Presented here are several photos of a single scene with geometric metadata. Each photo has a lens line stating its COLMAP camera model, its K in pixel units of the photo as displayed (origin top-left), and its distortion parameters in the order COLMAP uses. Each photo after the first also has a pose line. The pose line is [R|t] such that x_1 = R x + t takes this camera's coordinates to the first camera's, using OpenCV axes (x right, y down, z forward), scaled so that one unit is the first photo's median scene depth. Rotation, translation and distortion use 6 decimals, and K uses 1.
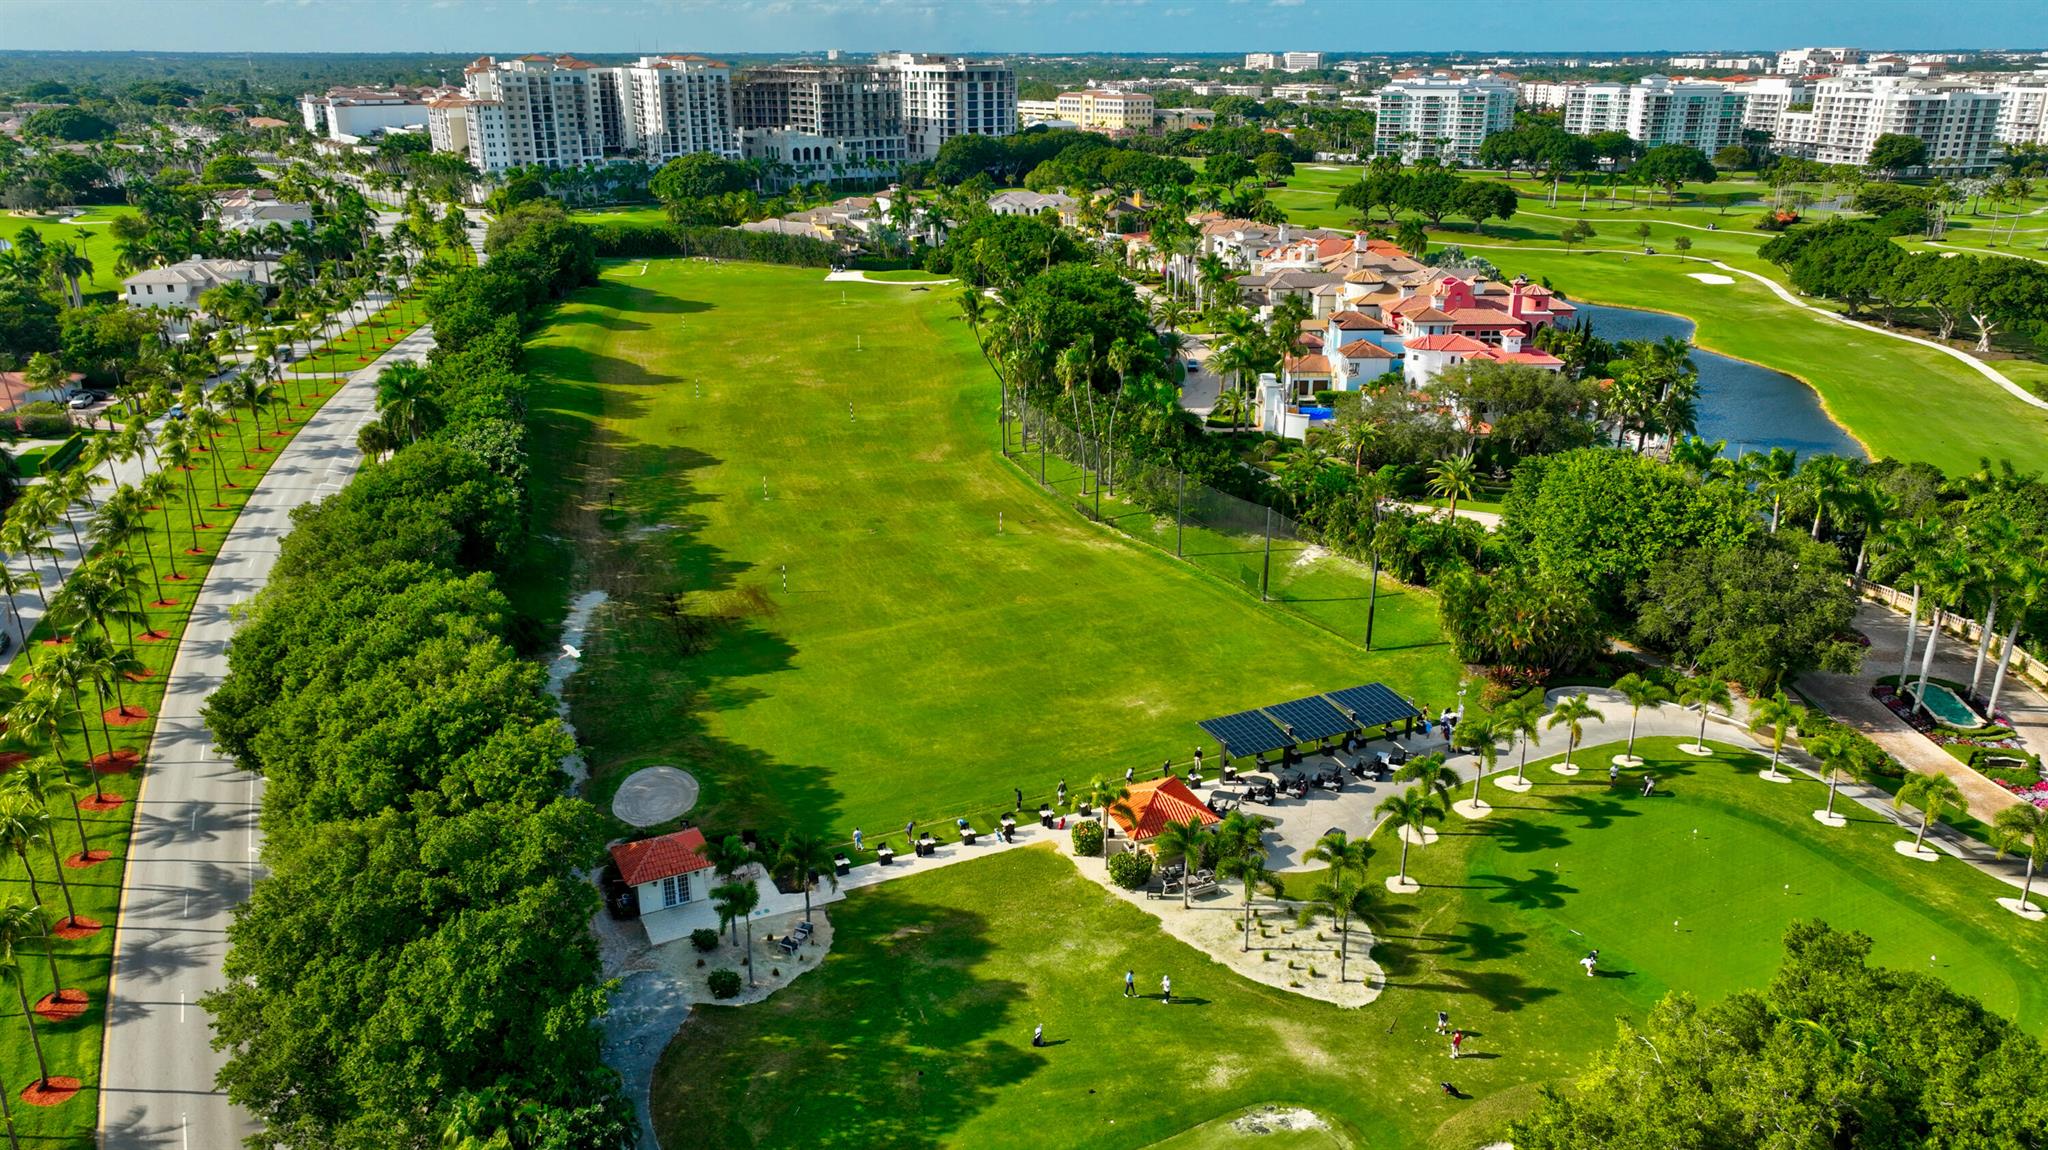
lens RADIAL K [[1432.6, 0, 1024.0], [0, 1432.6, 575.0], [0, 0, 1]] dist [-0.003742, 0.022418]
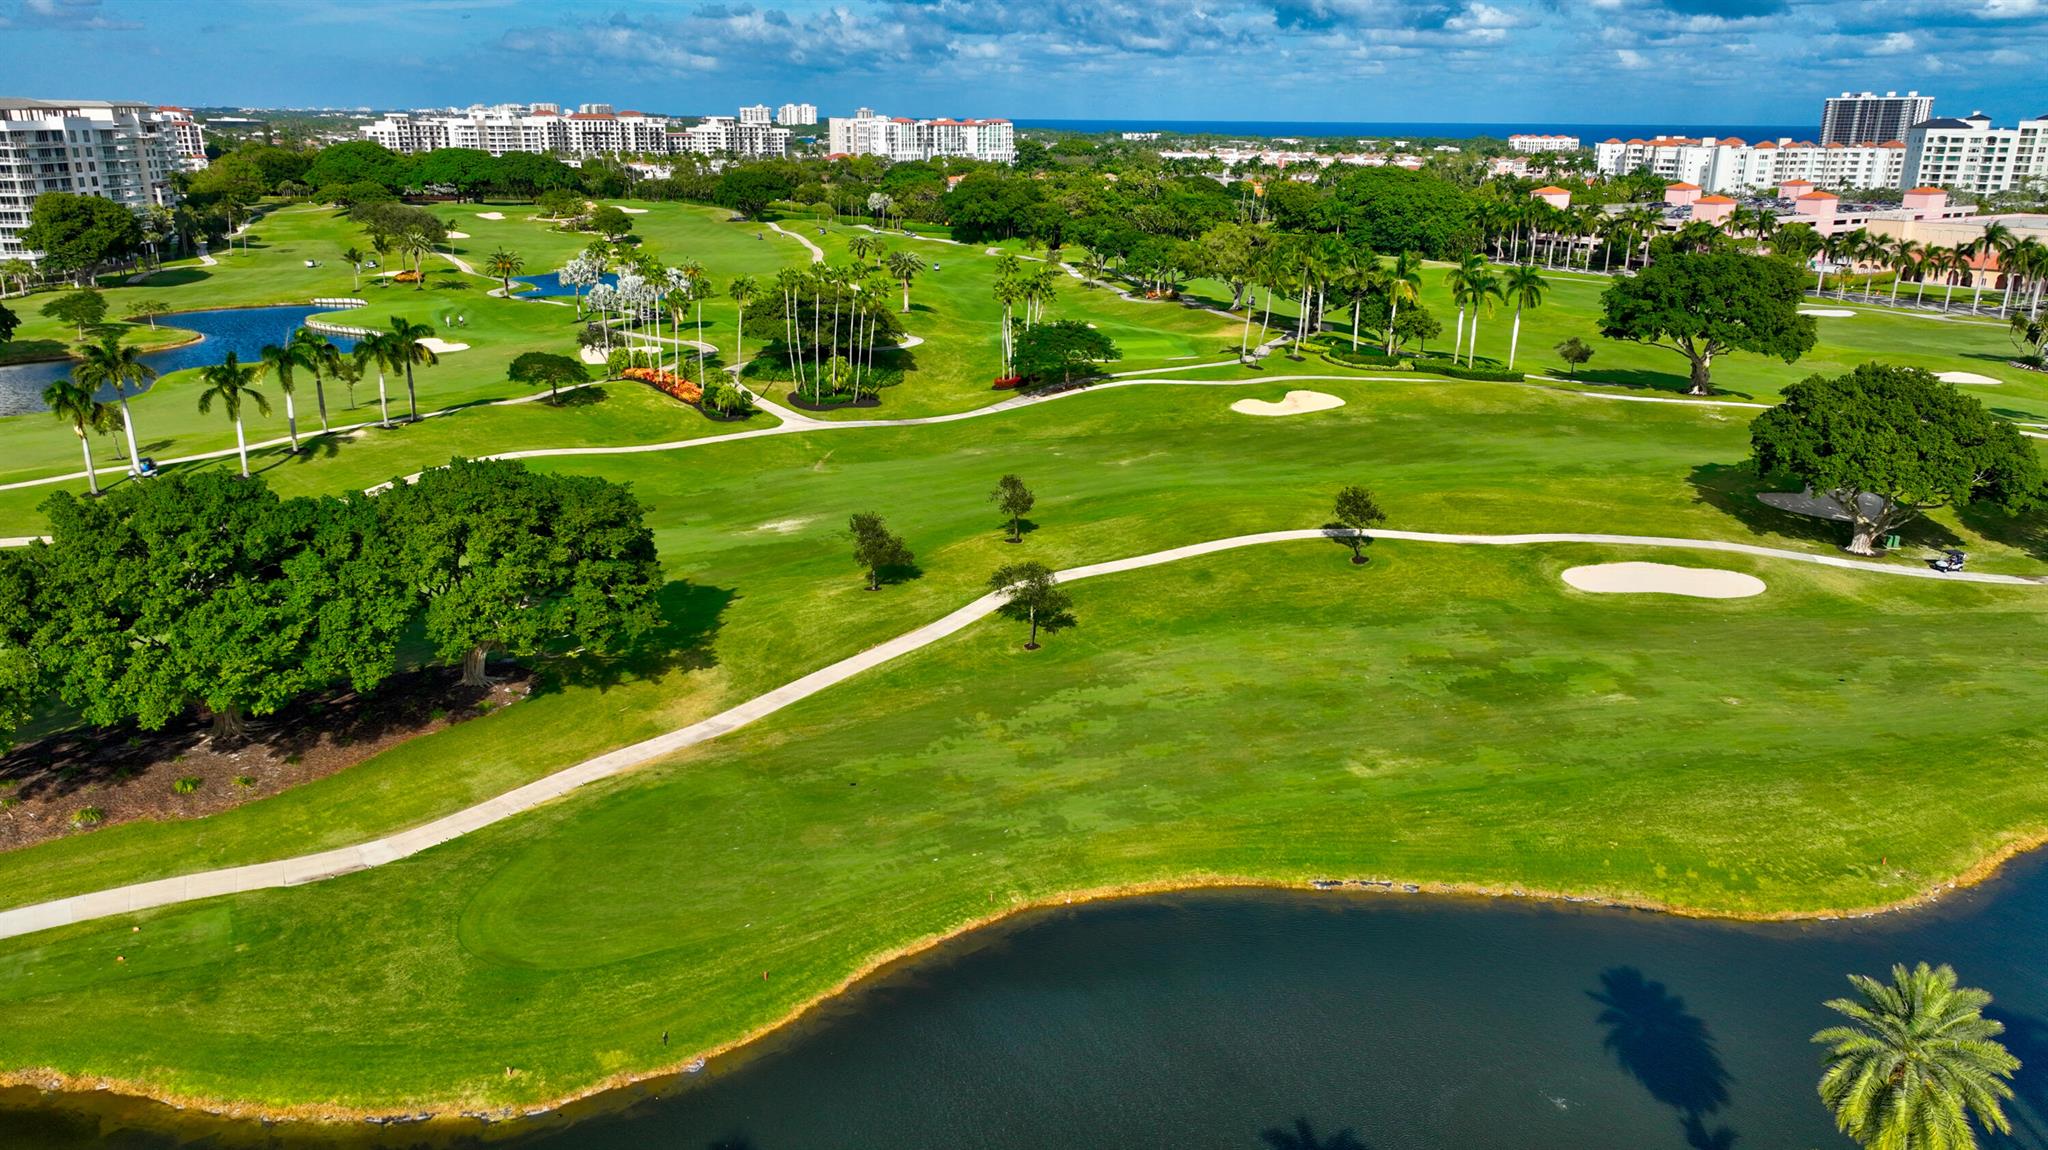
lens RADIAL K [[1440.3, 0, 1026.5], [0, 1440.3, 576.0], [0, 0, 1]] dist [0.004140, 0.012053]
pose [[0.032218, -0.303253, 0.952365, 0.078535], [0.334743, 0.901104, 0.275606, -0.206169], [-0.941758, 0.309918, 0.130544, 0.633664]]
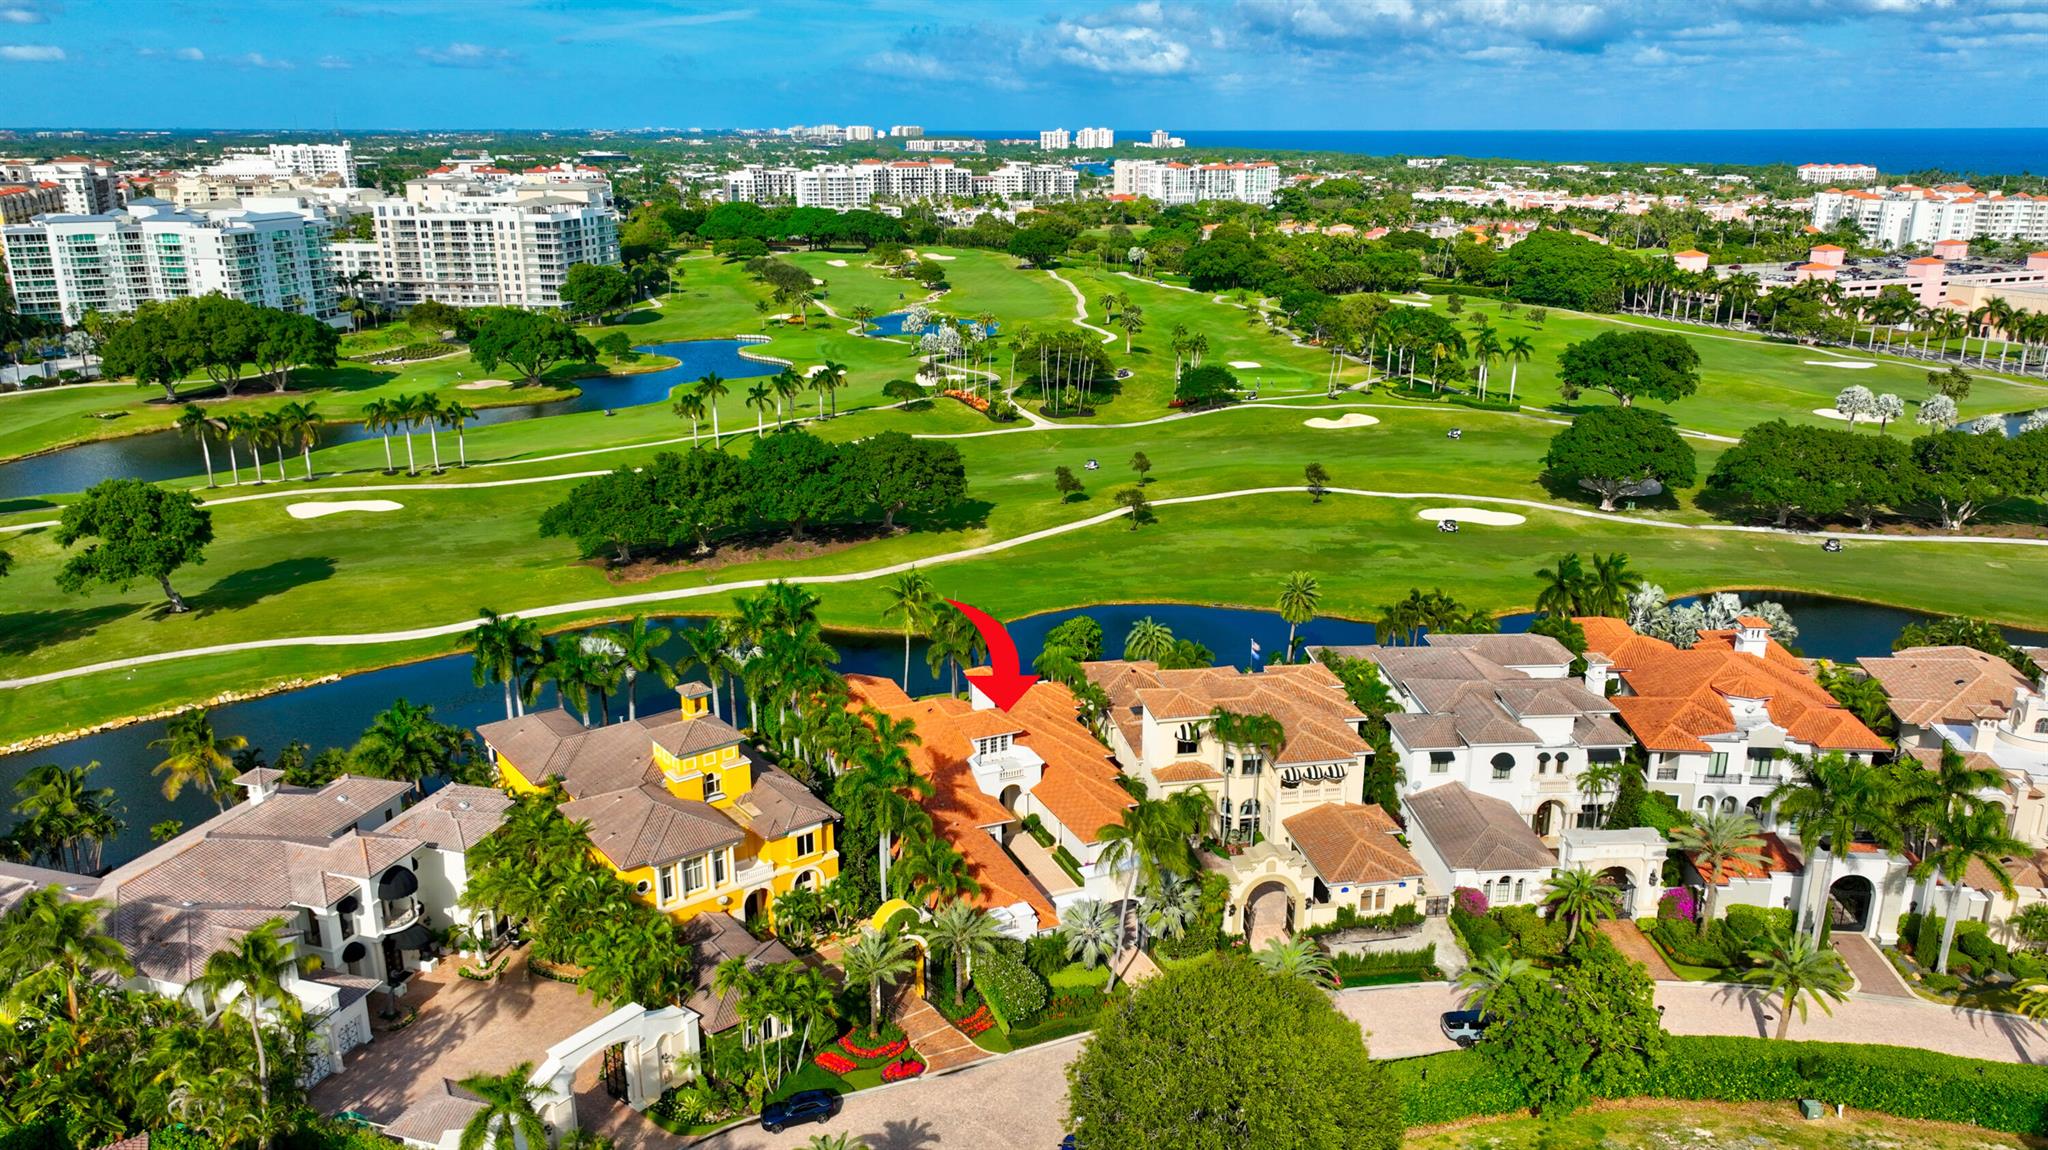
lens RADIAL K [[1469.8, 0, 1022.6], [0, 1469.8, 576.7], [0, 0, 1]] dist [-0.000147, 0.017407]
pose [[0.230278, -0.285237, 0.930382, -0.129322], [0.335953, 0.920598, 0.199086, -0.224621], [-0.913295, 0.266720, 0.307820, 0.568389]]
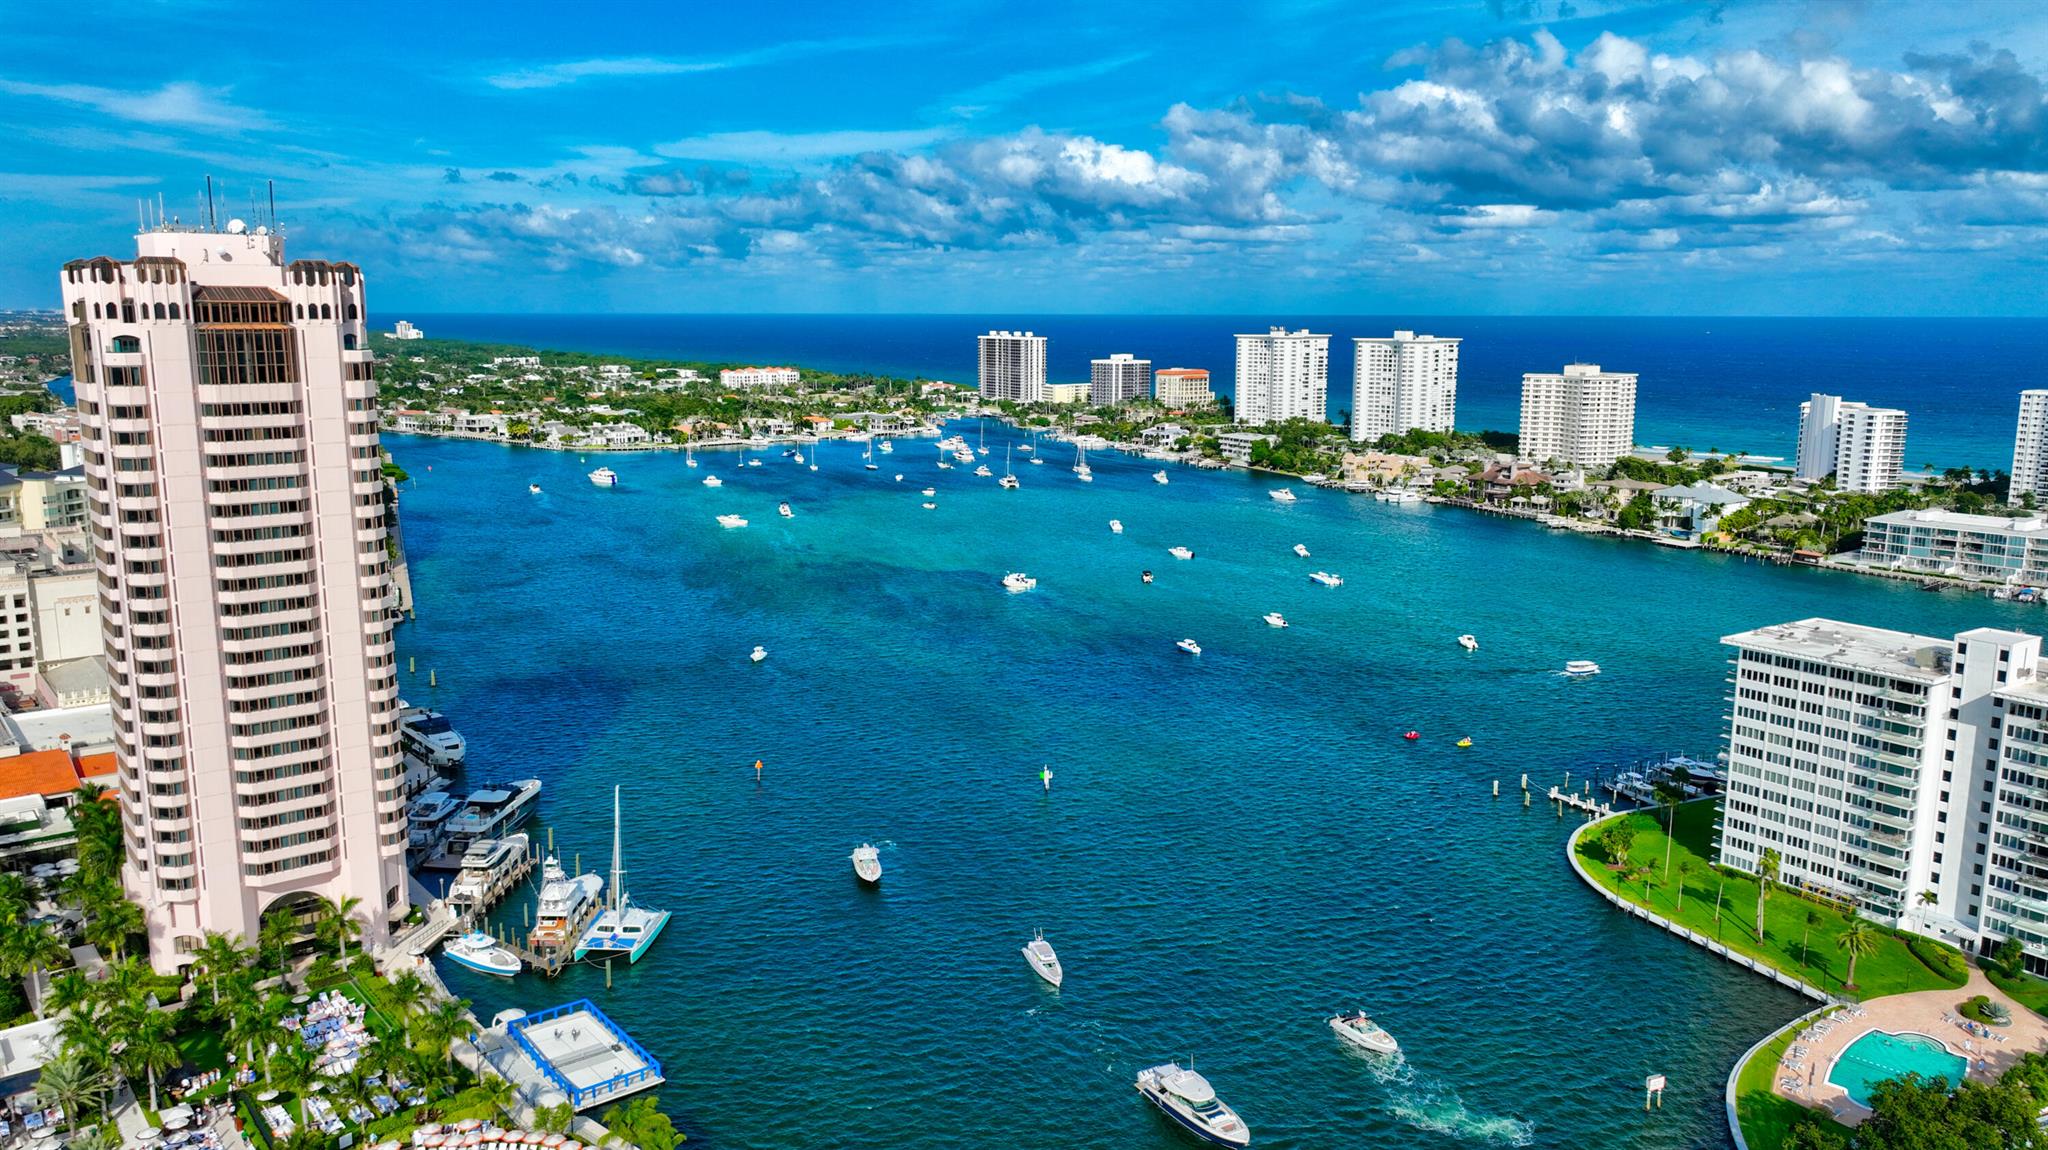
lens RADIAL K [[1479.8, 0, 1027.5], [0, 1479.8, 576.9], [0, 0, 1]] dist [0.009562, 0.003421]
pose [[-0.077824, -0.177852, 0.980975, 0.122182], [0.340109, 0.920197, 0.193815, 0.064038], [-0.937160, 0.348722, -0.011125, -0.319752]]
